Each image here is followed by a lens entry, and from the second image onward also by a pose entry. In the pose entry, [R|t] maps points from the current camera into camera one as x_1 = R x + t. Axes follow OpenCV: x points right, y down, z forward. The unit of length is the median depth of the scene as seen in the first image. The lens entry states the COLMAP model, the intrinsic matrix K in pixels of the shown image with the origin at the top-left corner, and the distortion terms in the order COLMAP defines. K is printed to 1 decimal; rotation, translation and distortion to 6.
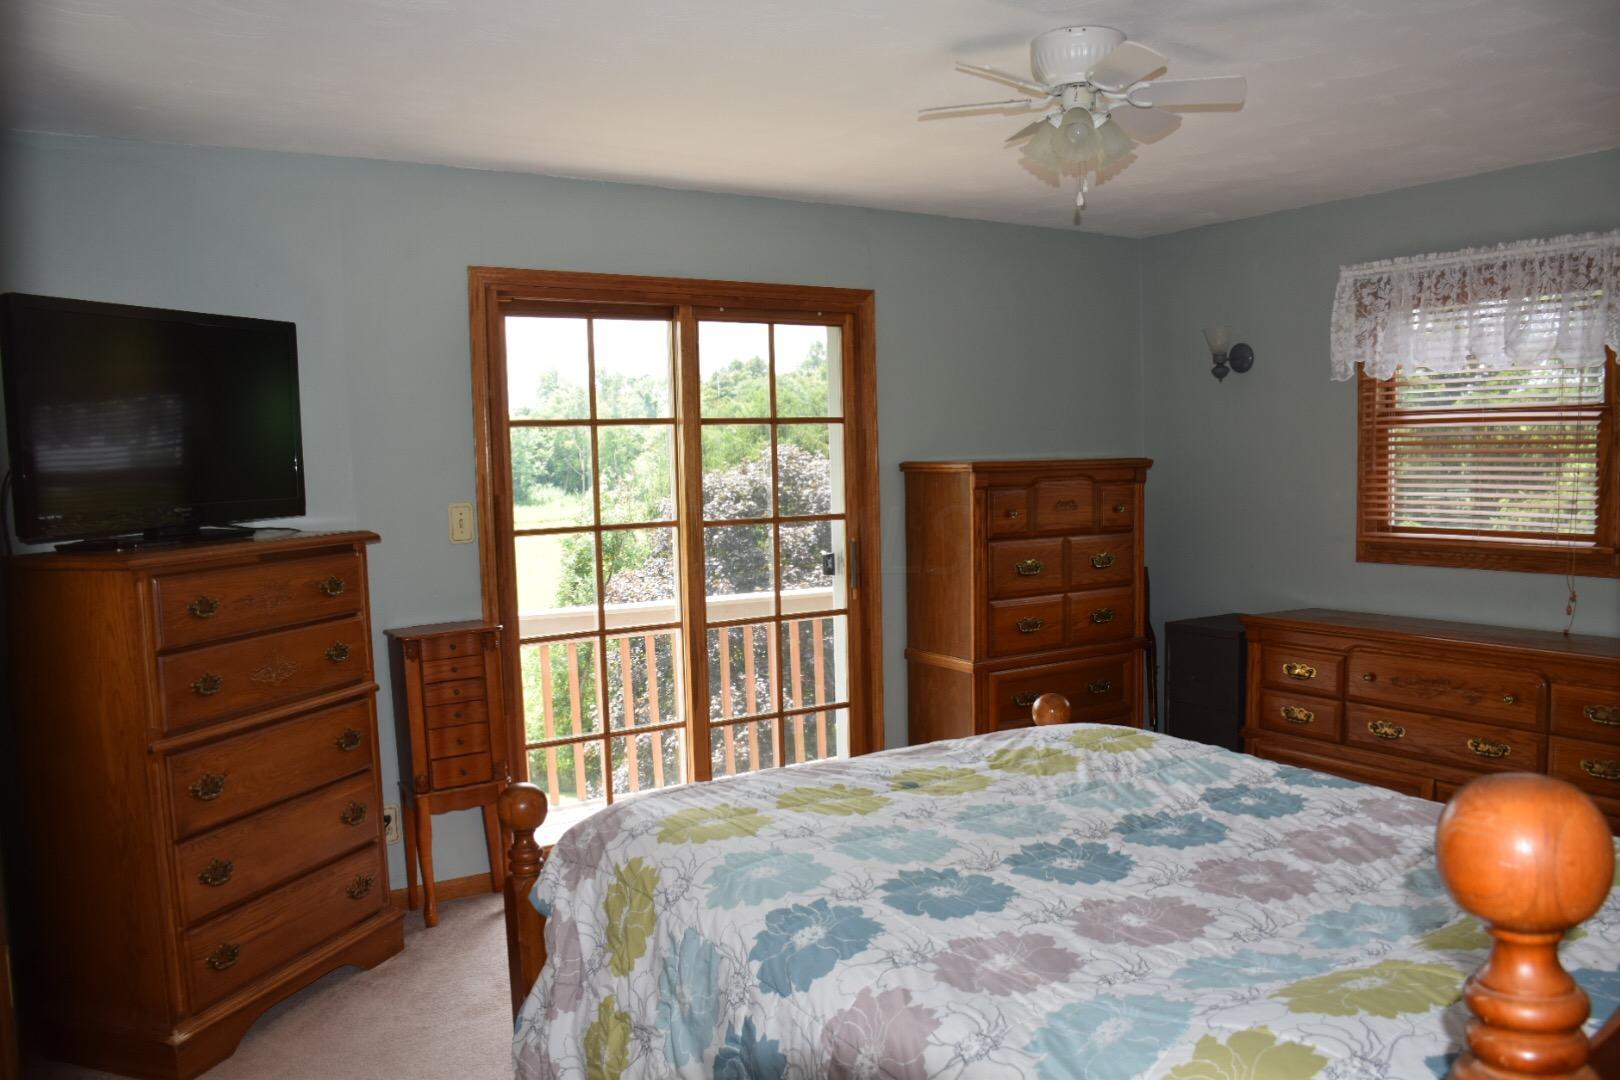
lens RADIAL K [[1258.5, 0, 810.0], [0, 1258.5, 540.0], [0, 0, 1]] dist [-0.137043, 0.056974]
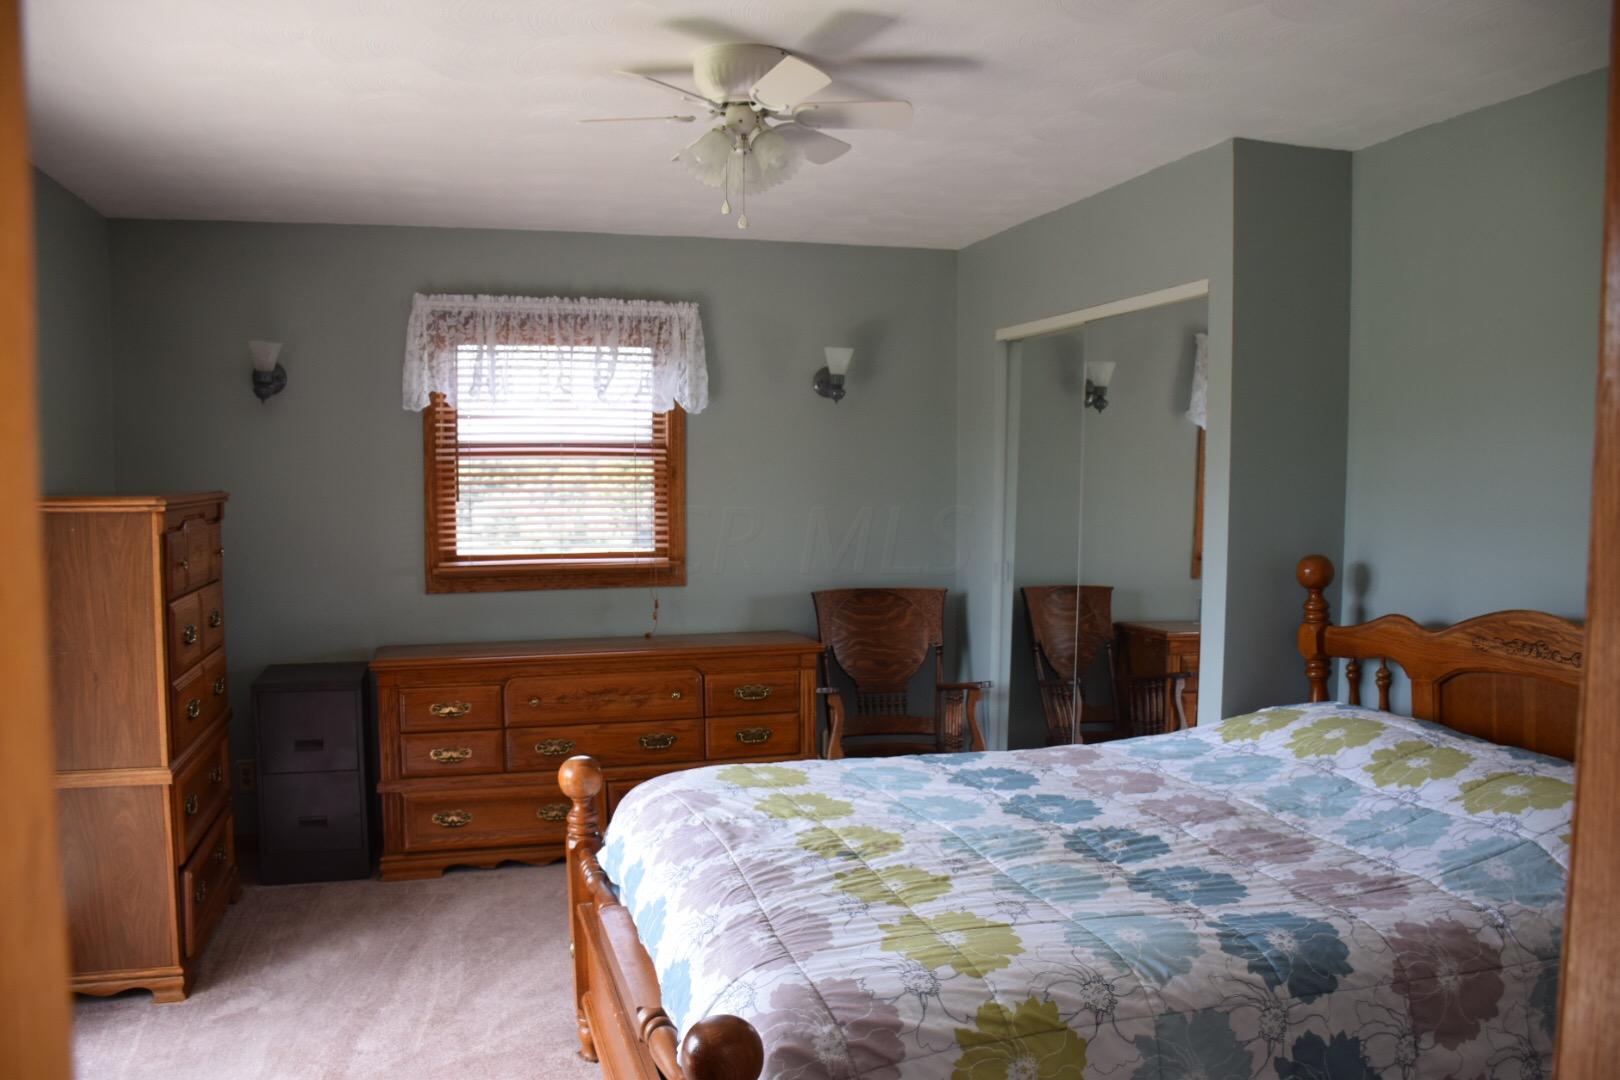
lens RADIAL K [[1258.5, 0, 810.0], [0, 1258.5, 540.0], [0, 0, 1]] dist [-0.137043, 0.056974]
pose [[0.282755, -0.036265, 0.958506, -0.510133], [0.060072, 0.997993, 0.020038, -0.032149], [-0.957309, 0.051914, 0.284366, 0.495461]]
